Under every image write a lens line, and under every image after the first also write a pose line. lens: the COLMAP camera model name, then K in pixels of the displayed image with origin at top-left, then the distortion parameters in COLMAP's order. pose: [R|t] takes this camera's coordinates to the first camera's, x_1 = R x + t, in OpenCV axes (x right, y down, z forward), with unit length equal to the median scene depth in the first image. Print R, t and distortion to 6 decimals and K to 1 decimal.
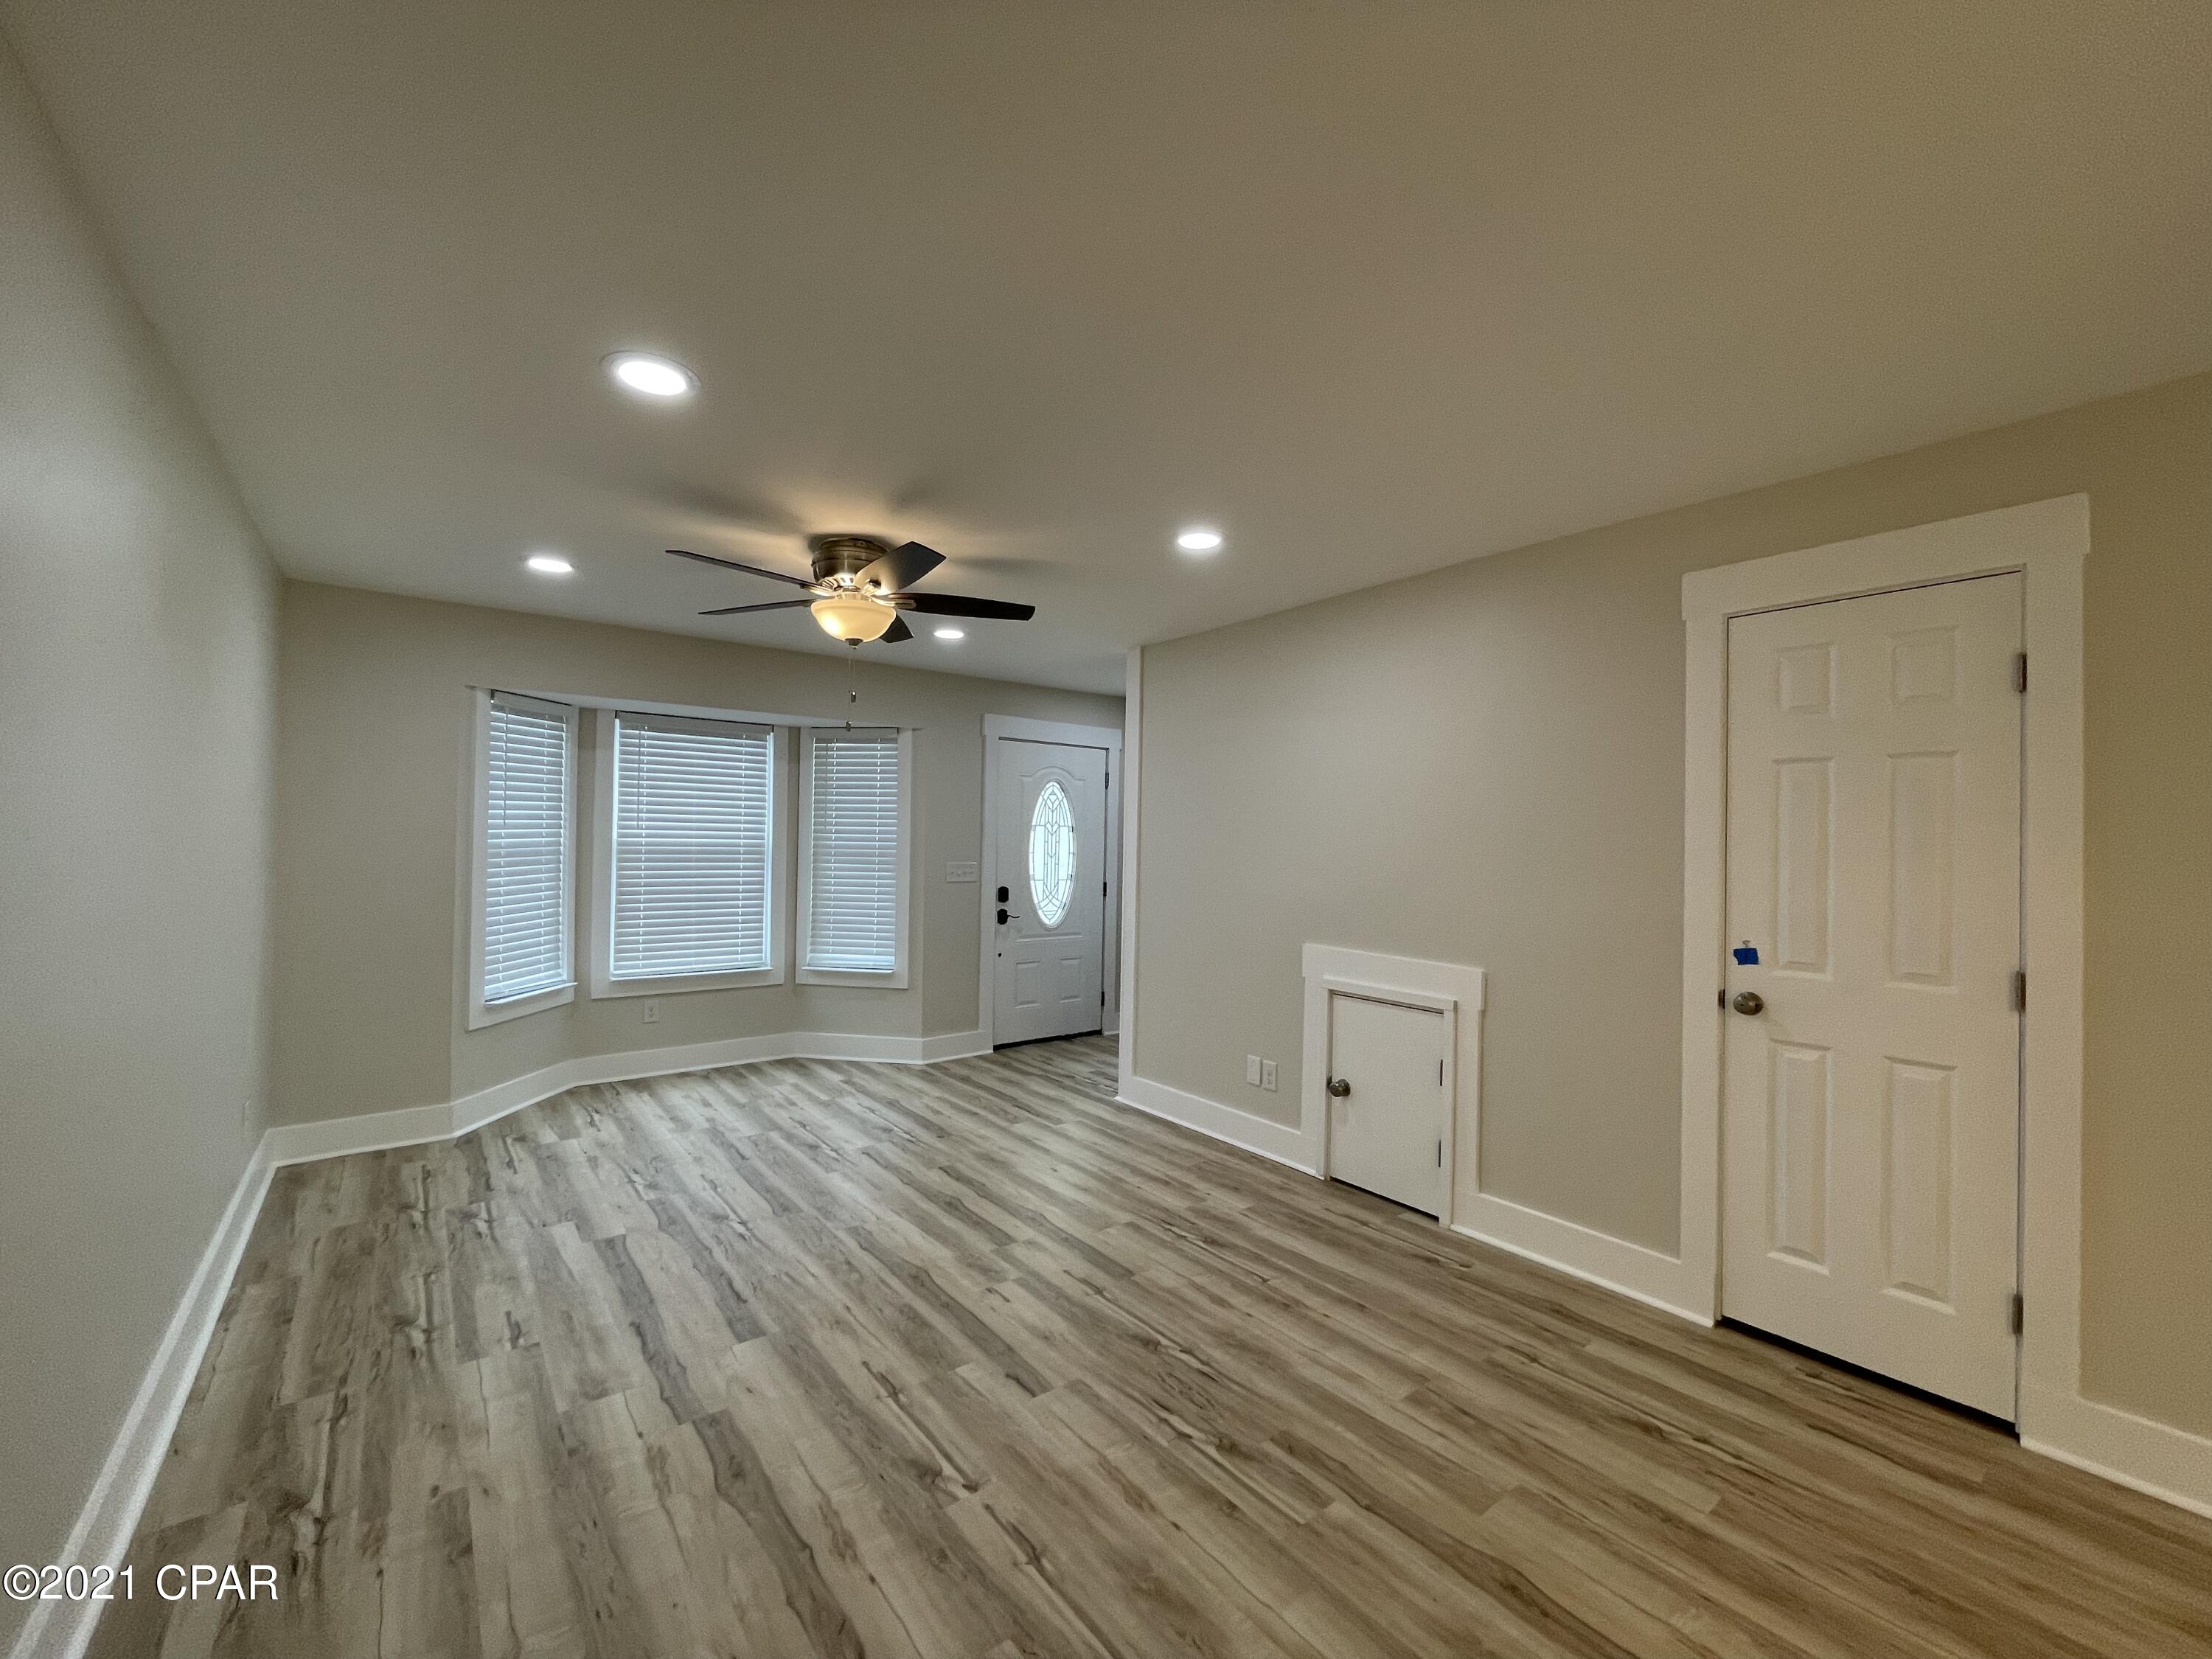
lens RADIAL K [[894.0, 0, 1100.9], [0, 894.0, 838.0], [0, 0, 1]] dist [0.000598, -0.000500]
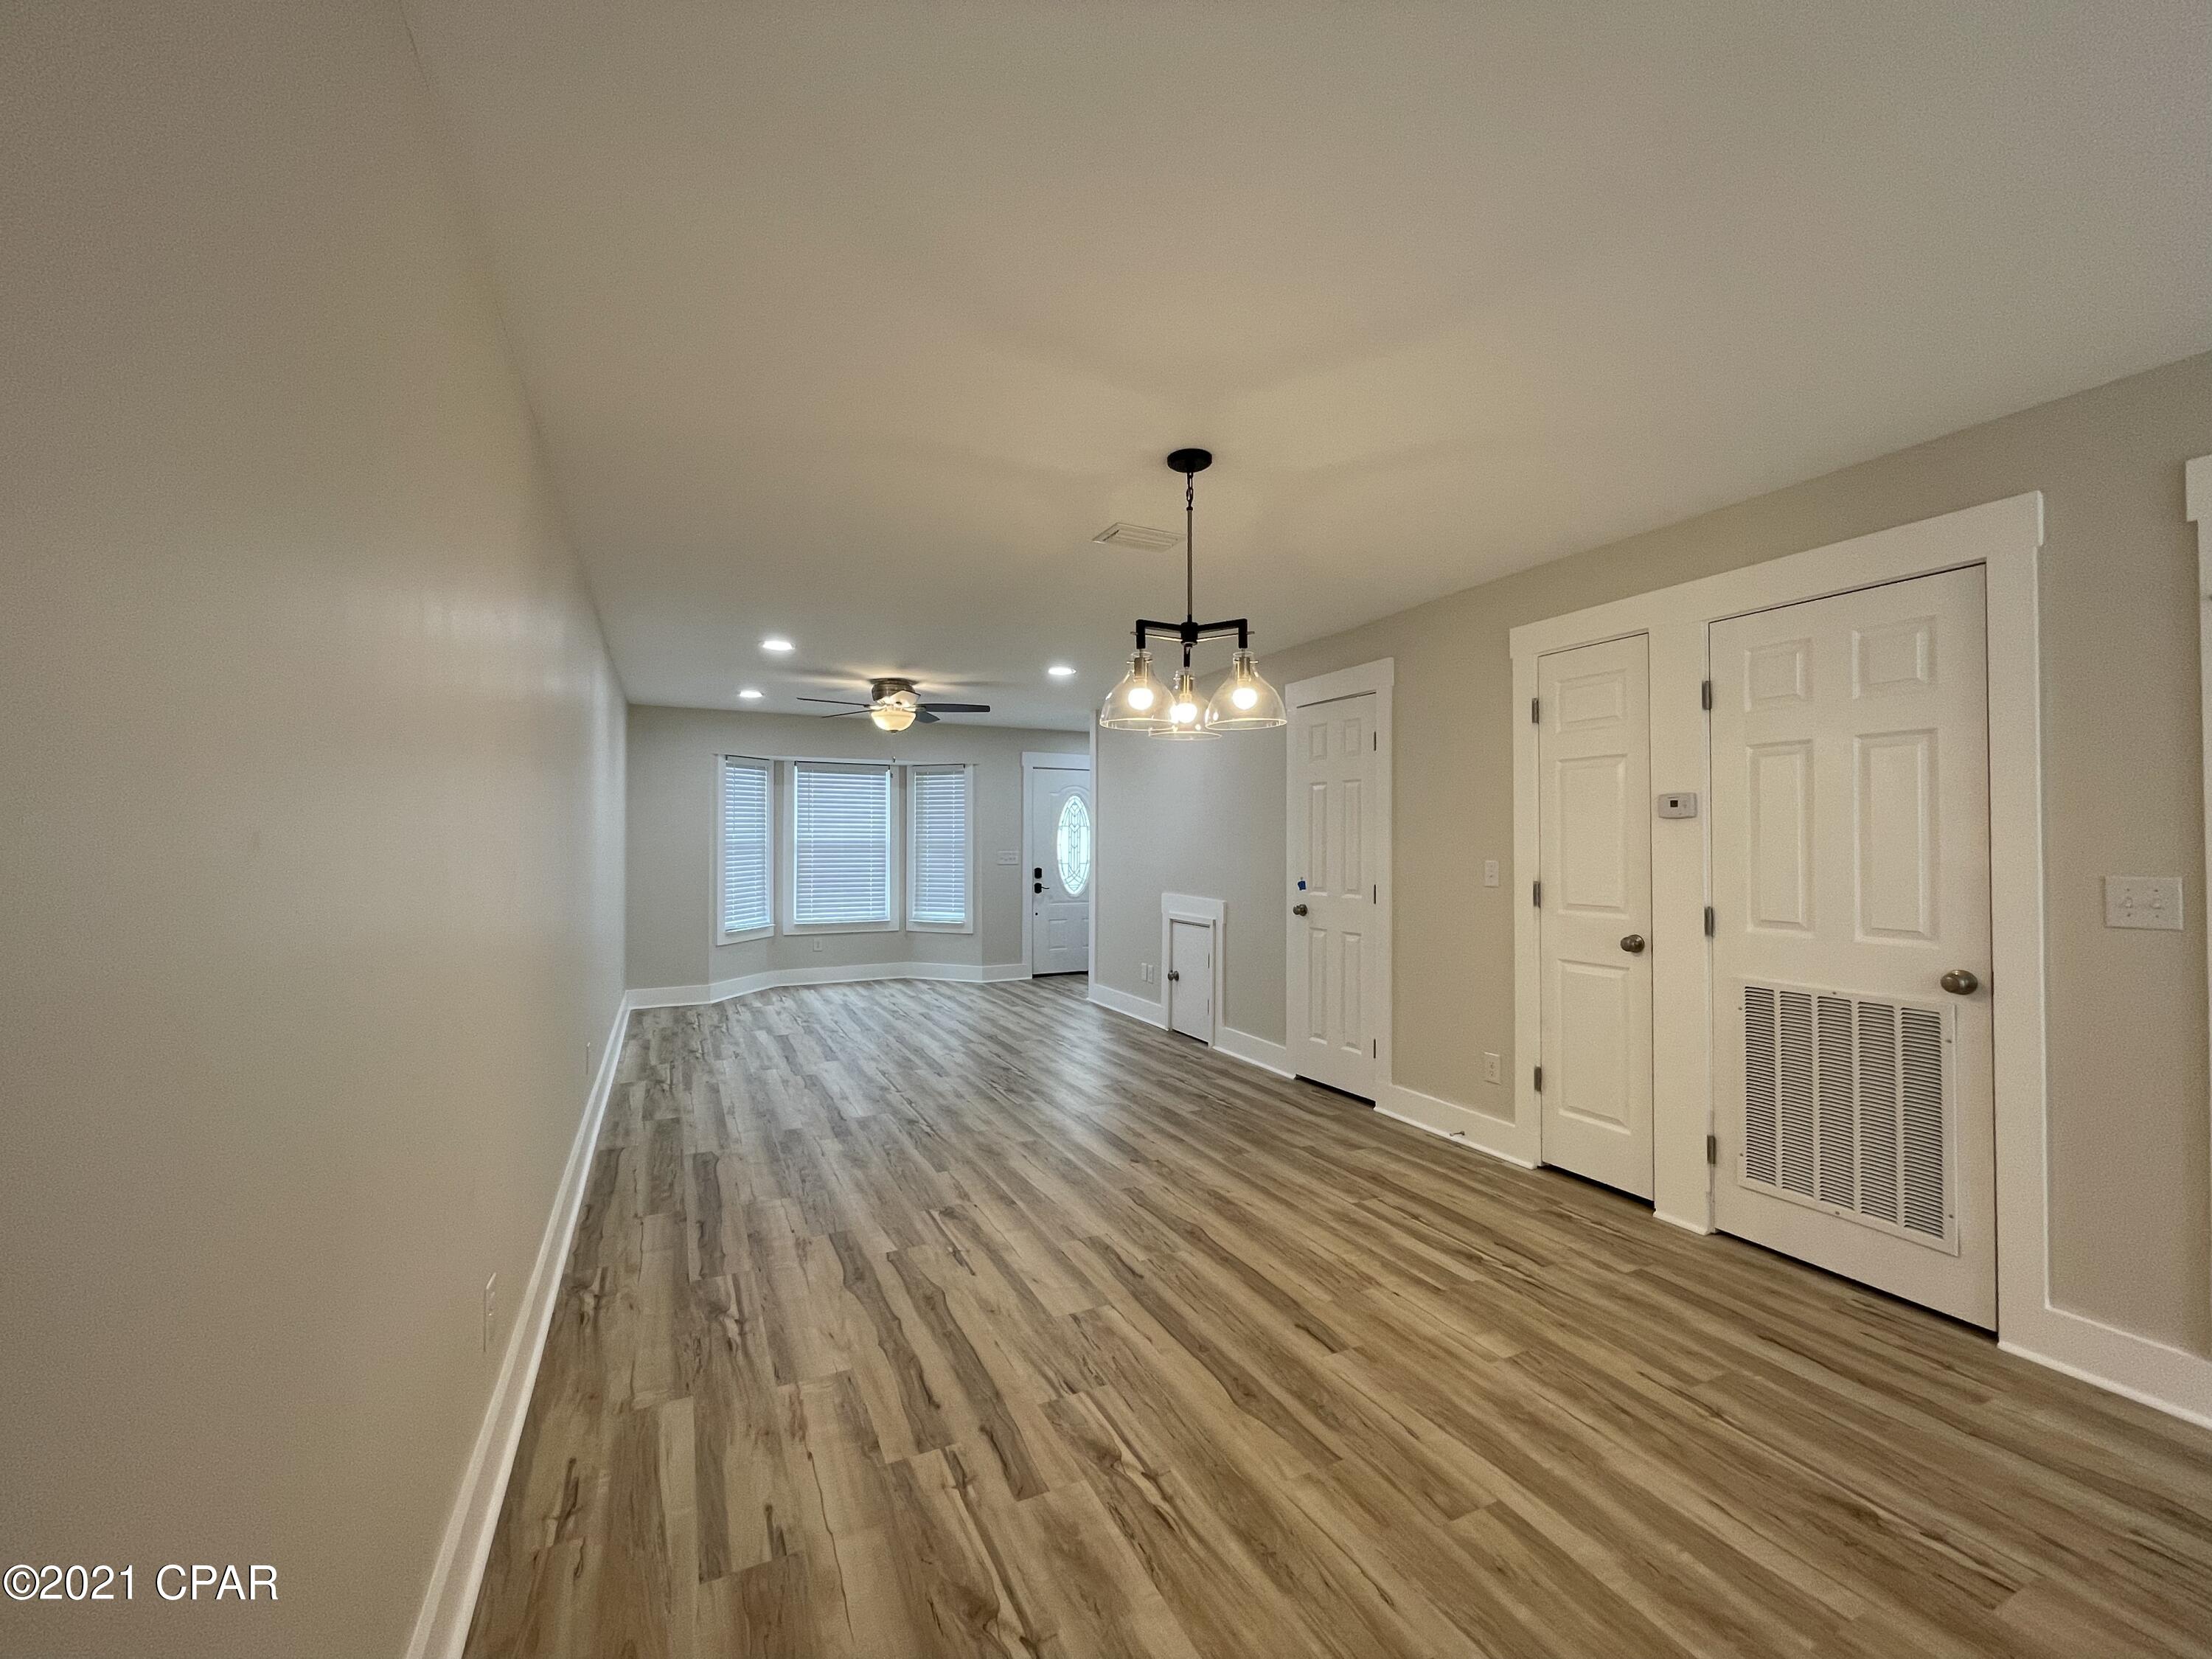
lens RADIAL K [[894.0, 0, 1109.0], [0, 894.0, 838.0], [0, 0, 1]] dist [0.000598, -0.000500]
pose [[0.979121, -0.017189, -0.202549, 0.475261], [0.016733, 0.999852, -0.003966, 0.020573], [0.202587, 0.000494, 0.979264, -0.663363]]
